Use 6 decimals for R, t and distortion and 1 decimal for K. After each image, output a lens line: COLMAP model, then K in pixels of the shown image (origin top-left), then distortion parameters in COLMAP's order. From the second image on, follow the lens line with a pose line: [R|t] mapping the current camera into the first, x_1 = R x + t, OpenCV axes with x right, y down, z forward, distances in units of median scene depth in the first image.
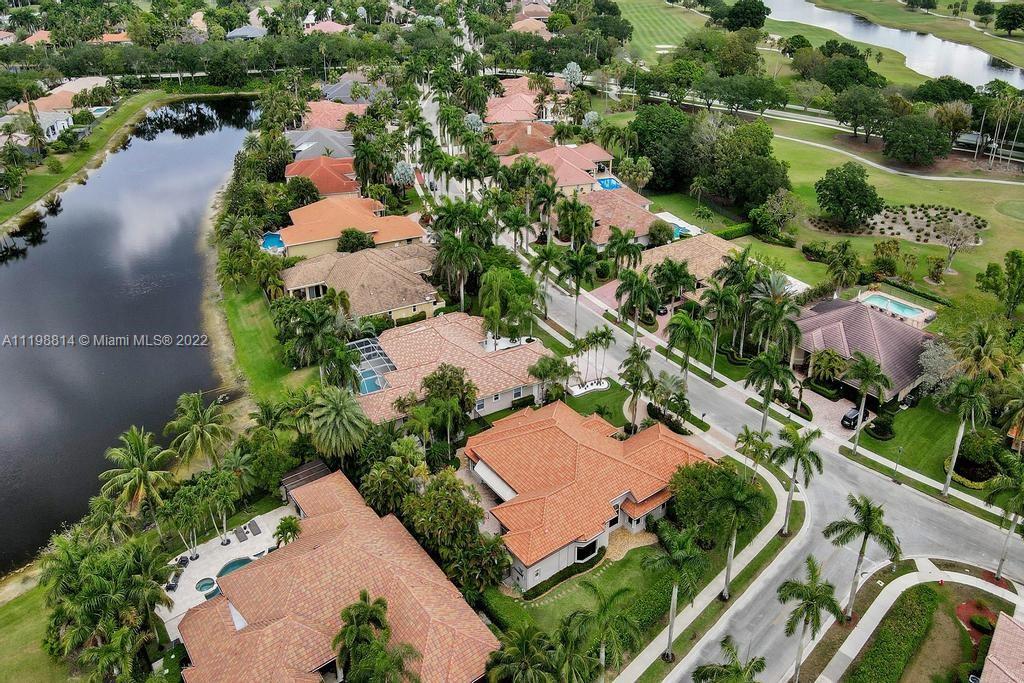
lens RADIAL K [[786.4, 0, 500.5], [0, 786.4, 340.9], [0, 0, 1]] dist [0.002803, 0.000635]
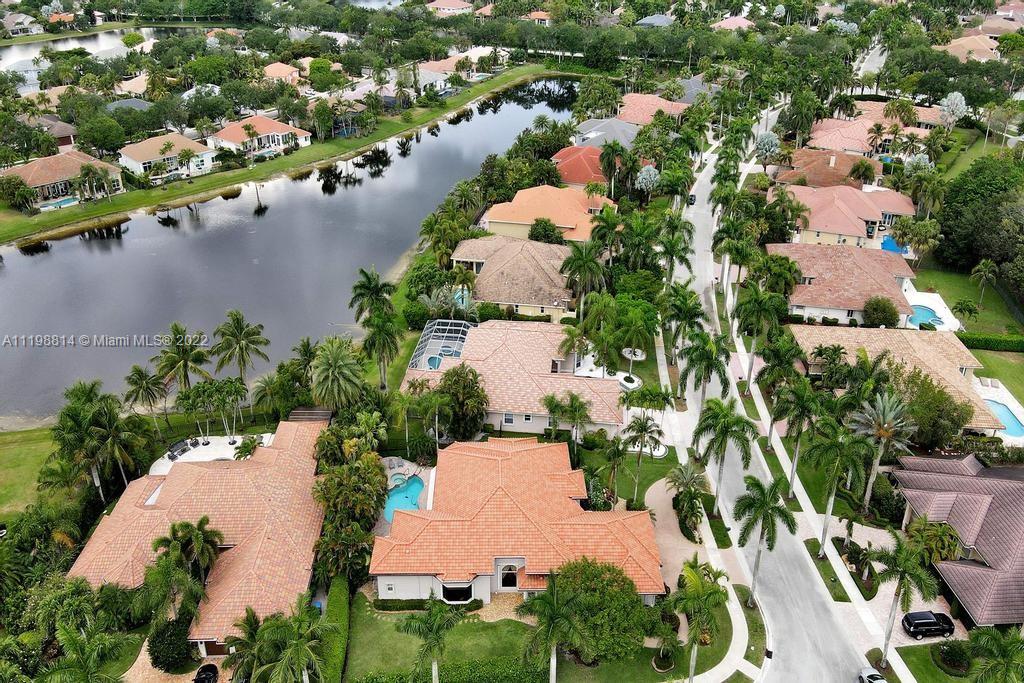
lens RADIAL K [[786.4, 0, 500.5], [0, 786.4, 340.9], [0, 0, 1]] dist [0.002803, 0.000635]
pose [[0.794220, 0.305570, -0.525207, 0.866130], [-0.300180, 0.948825, 0.098100, -0.196420], [0.528305, 0.079744, 0.845301, 0.345111]]
